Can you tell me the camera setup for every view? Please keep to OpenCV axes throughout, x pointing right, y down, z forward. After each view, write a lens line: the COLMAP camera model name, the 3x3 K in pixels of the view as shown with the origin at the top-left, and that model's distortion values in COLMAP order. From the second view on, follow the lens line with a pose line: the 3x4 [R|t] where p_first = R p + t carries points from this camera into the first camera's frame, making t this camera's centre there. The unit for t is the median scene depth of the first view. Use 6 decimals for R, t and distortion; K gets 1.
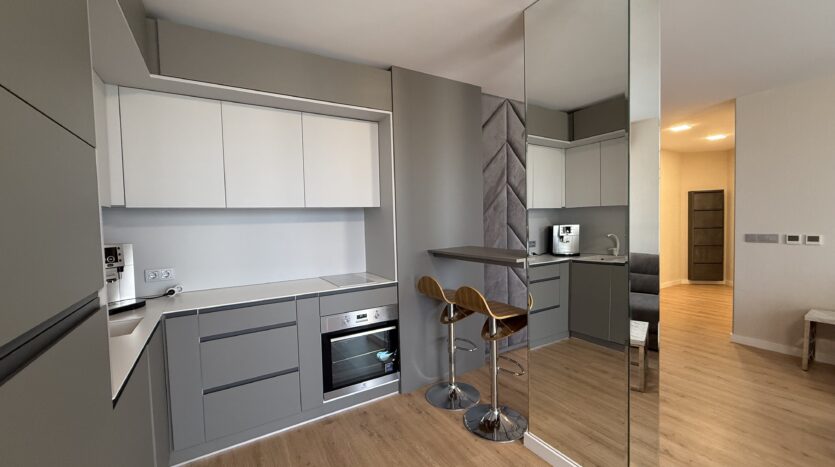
lens RADIAL K [[330.9, 0, 410.9], [0, 330.9, 235.5], [0, 0, 1]] dist [0.000121, 0.000664]
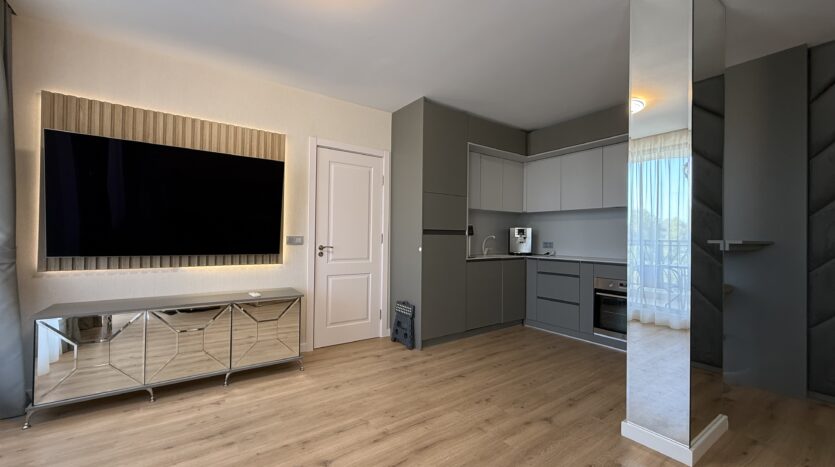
lens RADIAL K [[330.9, 0, 416.7], [0, 330.9, 234.4], [0, 0, 1]] dist [0.000121, 0.000664]
pose [[0.074128, 0.024715, -0.996942, 1.228564], [-0.053881, 0.998332, 0.020744, 0.055198], [0.995792, 0.052179, 0.075336, 0.036821]]
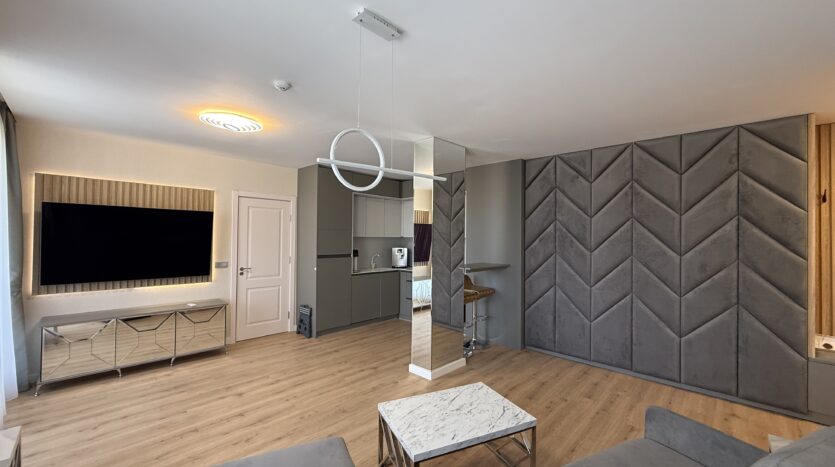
lens RADIAL K [[330.9, 0, 415.5], [0, 330.9, 233.7], [0, 0, 1]] dist [0.000121, 0.000664]
pose [[0.255845, 0.022877, -0.966447, 1.984369], [-0.055871, 0.998399, 0.008842, -0.129154], [0.965102, 0.051734, 0.256714, 0.229012]]
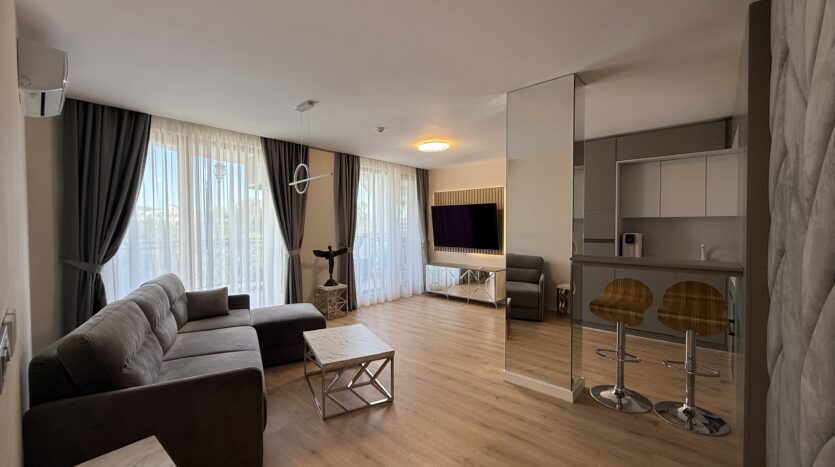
lens RADIAL K [[330.9, 0, 415.8], [0, 330.9, 231.0], [0, 0, 1]] dist [0.000121, 0.000664]
pose [[-0.950627, 0.035042, -0.308352, 1.266028], [0.017965, 0.998152, 0.058048, -0.115468], [0.309817, 0.049643, -0.949499, 1.812445]]
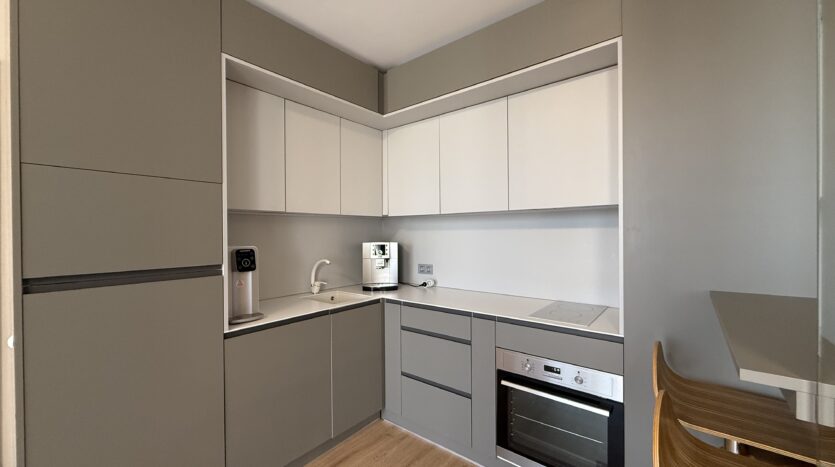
lens RADIAL K [[330.9, 0, 416.4], [0, 330.9, 234.8], [0, 0, 1]] dist [0.000121, 0.000664]
pose [[0.344491, 0.031599, -0.938258, 0.405832], [-0.040582, 0.999000, 0.018744, -0.032074], [0.937912, 0.031620, 0.345429, 0.536786]]
